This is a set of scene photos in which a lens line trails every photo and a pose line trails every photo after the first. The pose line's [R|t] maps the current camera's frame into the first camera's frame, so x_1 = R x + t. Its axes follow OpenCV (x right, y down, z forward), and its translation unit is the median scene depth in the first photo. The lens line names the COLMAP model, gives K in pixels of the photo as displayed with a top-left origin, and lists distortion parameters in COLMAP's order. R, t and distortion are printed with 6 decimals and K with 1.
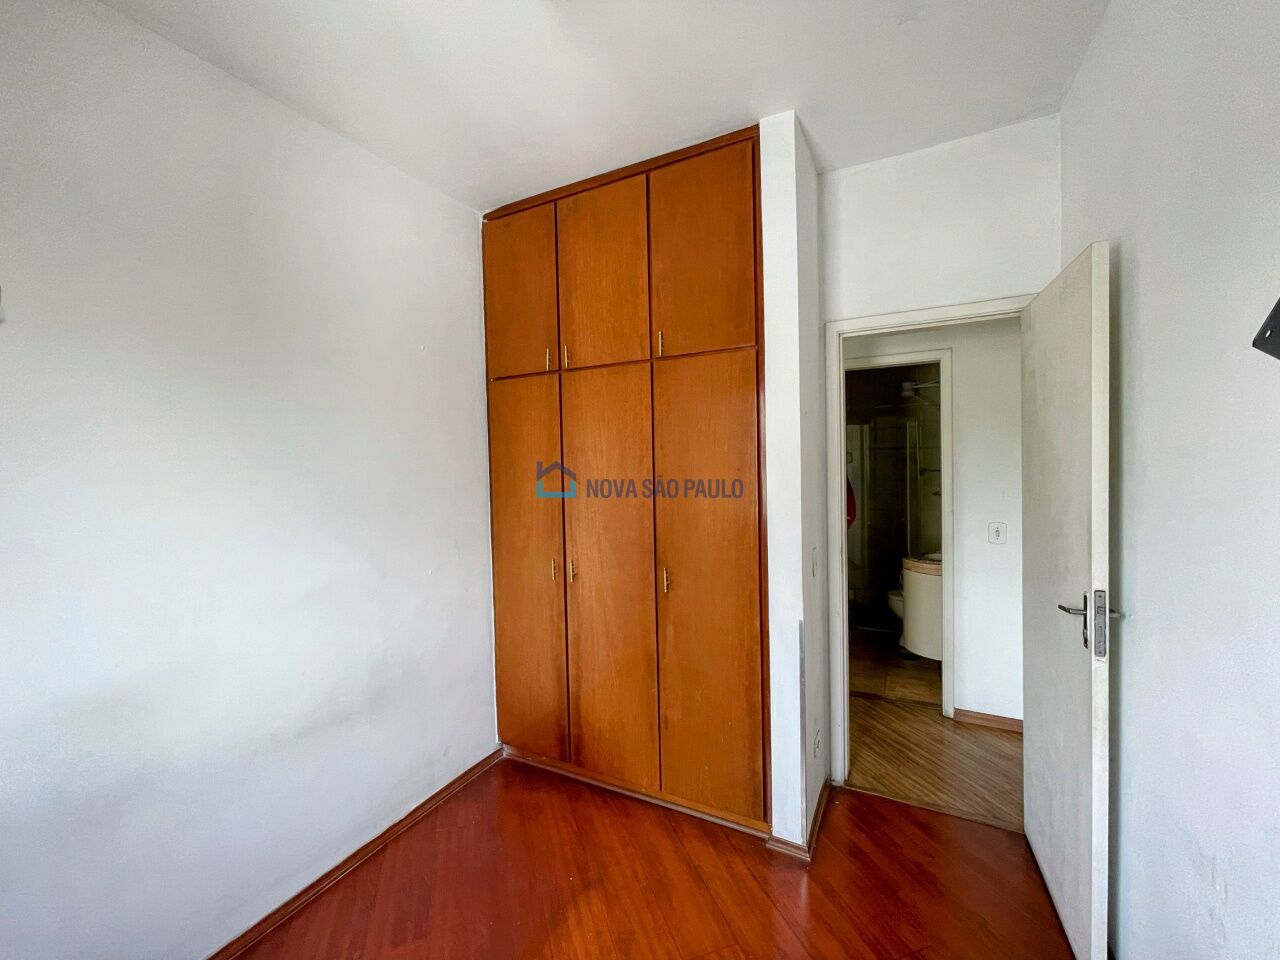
lens RADIAL K [[513.0, 0, 635.8], [0, 513.0, 478.5], [0, 0, 1]] dist [-0.006804, 0.000004]
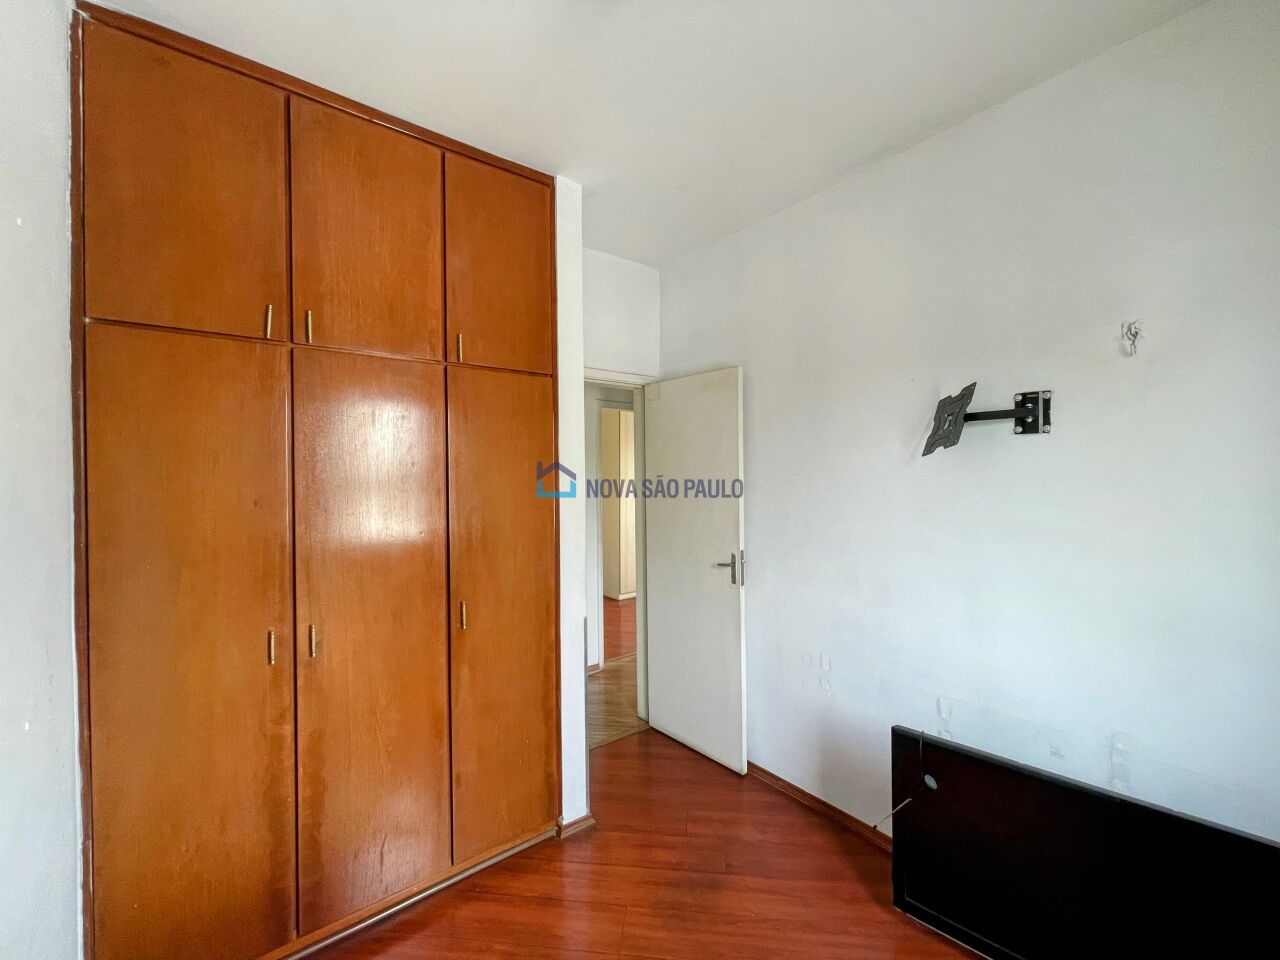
lens RADIAL K [[513.0, 0, 636.4], [0, 513.0, 475.6], [0, 0, 1]] dist [-0.006804, 0.000004]
pose [[0.423109, 0.012938, 0.905986, -0.623558], [0.026013, 0.999312, -0.026420, -0.010333], [-0.905705, 0.034746, 0.422482, 0.354343]]
